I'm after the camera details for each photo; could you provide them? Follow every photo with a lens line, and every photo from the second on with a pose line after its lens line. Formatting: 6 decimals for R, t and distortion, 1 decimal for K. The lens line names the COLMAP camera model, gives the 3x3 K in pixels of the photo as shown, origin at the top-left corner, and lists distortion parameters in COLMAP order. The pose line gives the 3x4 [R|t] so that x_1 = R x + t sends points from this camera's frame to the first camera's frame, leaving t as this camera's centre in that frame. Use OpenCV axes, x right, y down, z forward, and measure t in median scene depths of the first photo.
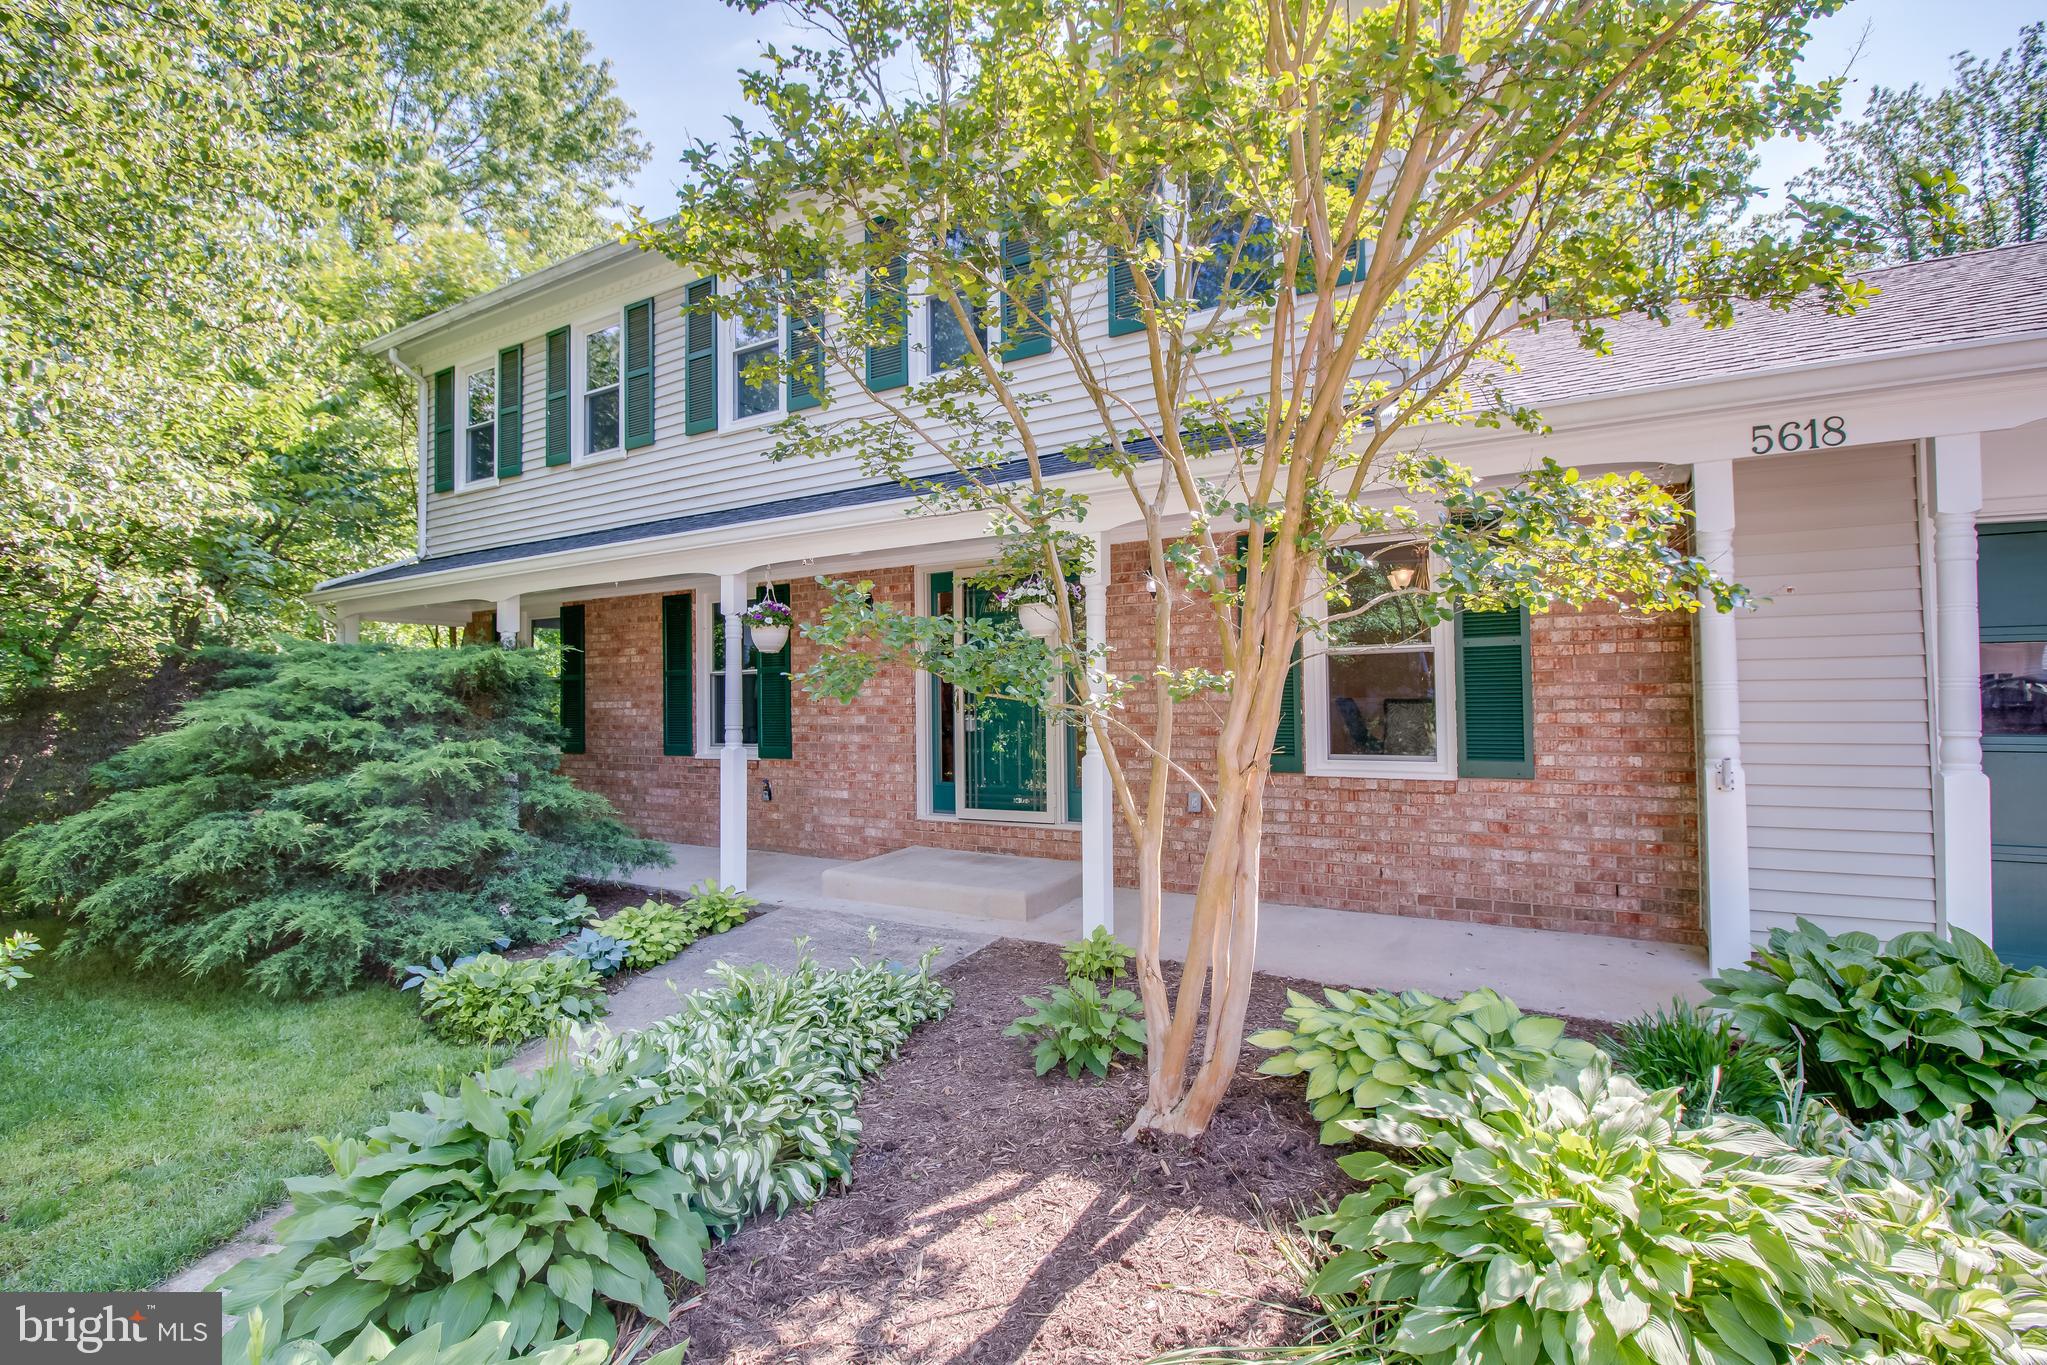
lens RADIAL K [[952.4, 0, 1023.5], [0, 952.4, 682.5], [0, 0, 1]] dist [-0.027953, -0.000054]
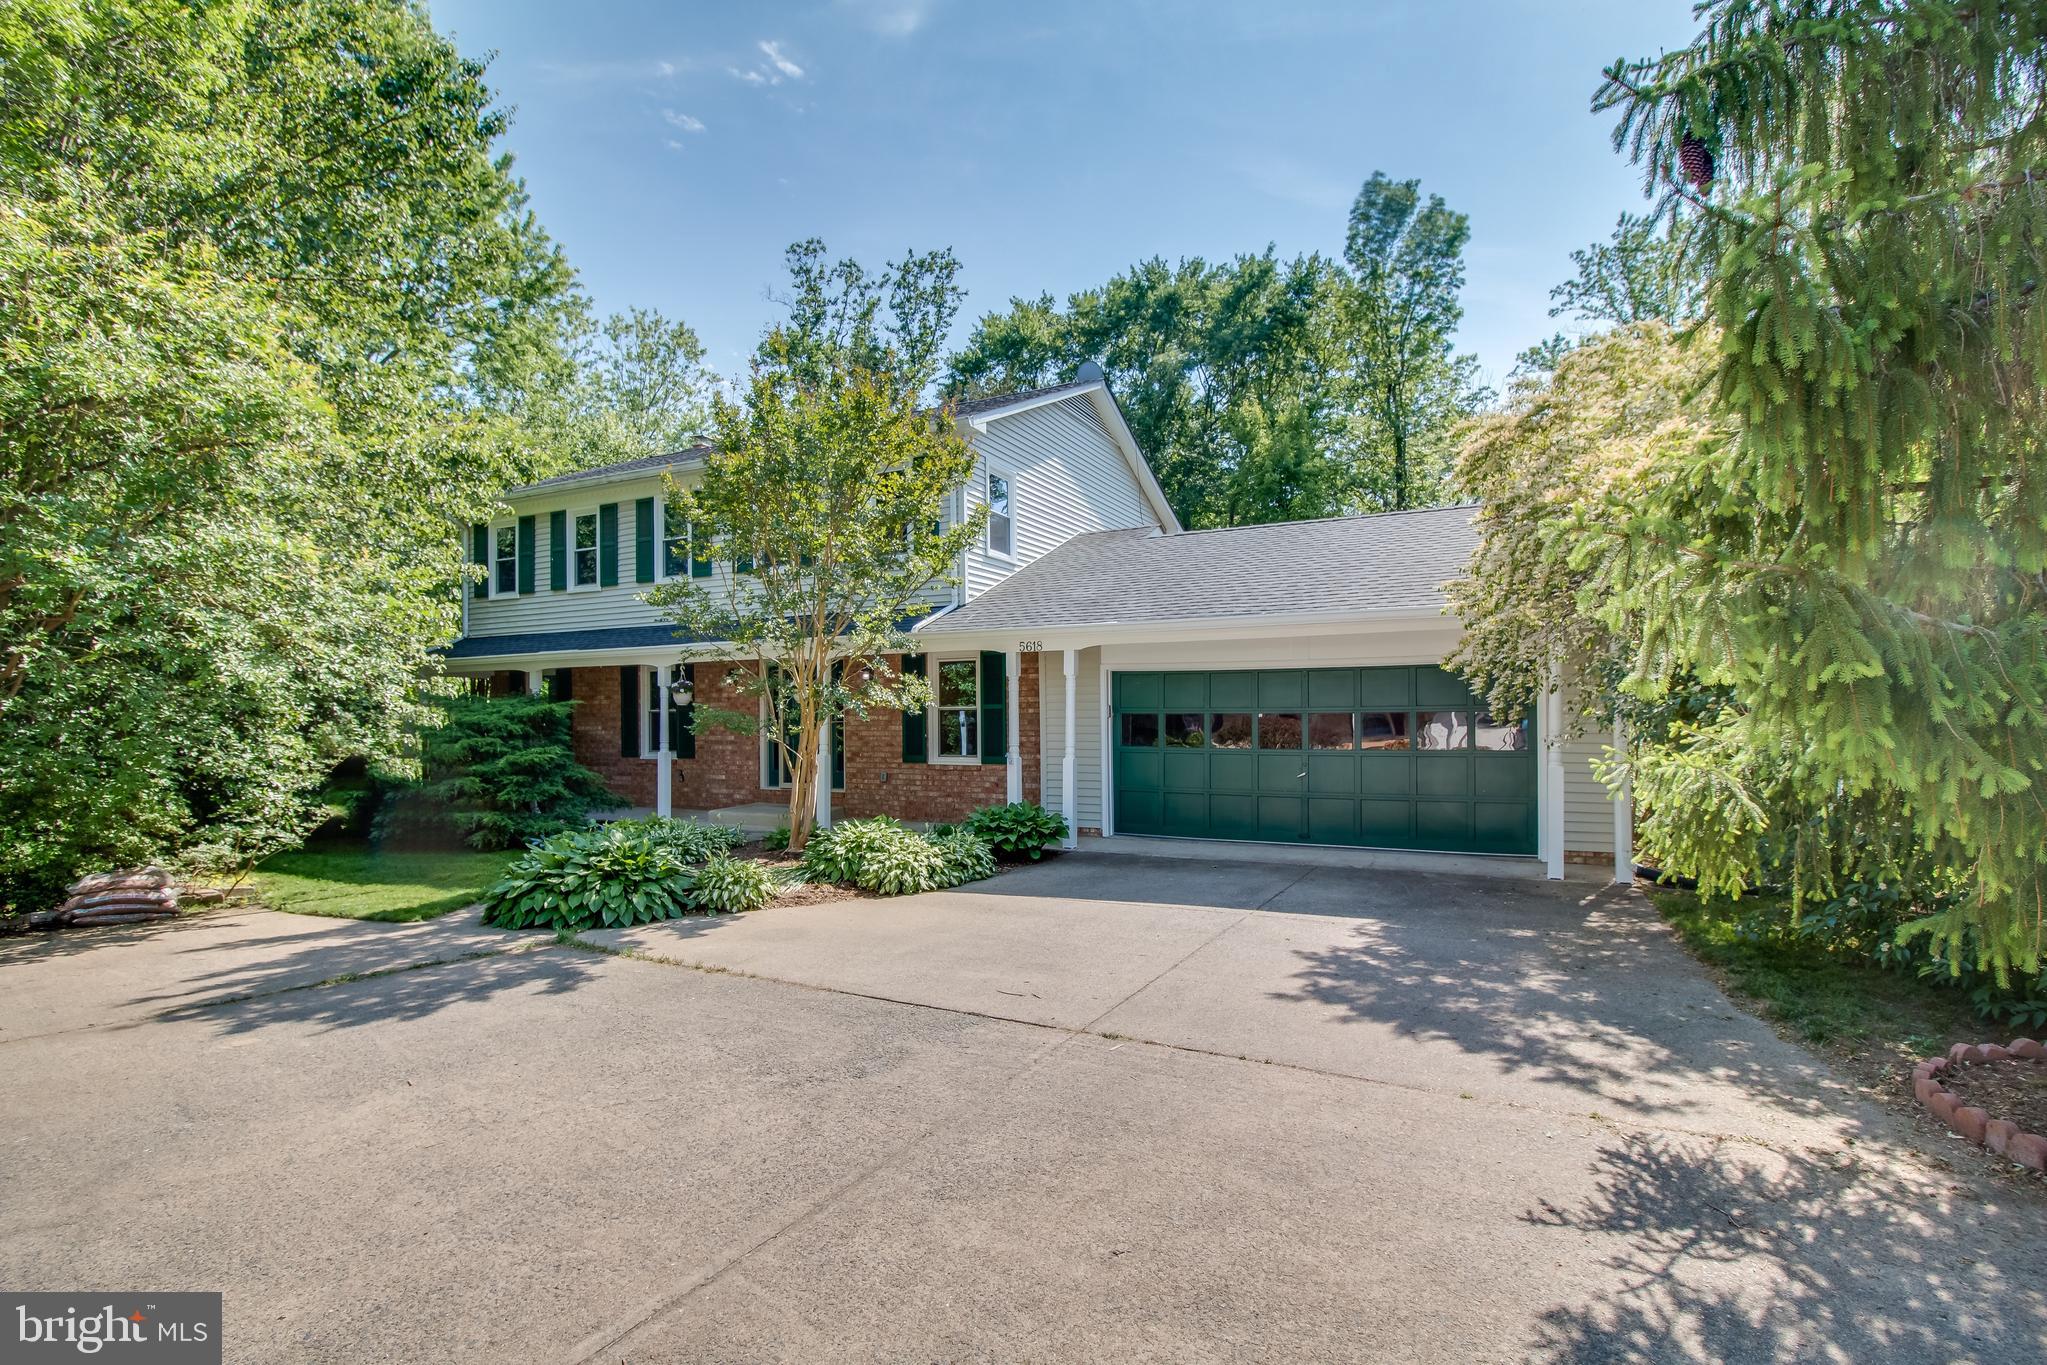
lens RADIAL K [[970.7, 0, 1022.4], [0, 970.7, 720.1], [0, 0, 1]] dist [-0.012562, -0.000002]
pose [[0.997575, 0.004982, 0.069421, 0.258190], [-0.006620, 0.999705, 0.023378, -0.042737], [-0.069284, -0.023781, 0.997313, -0.920356]]
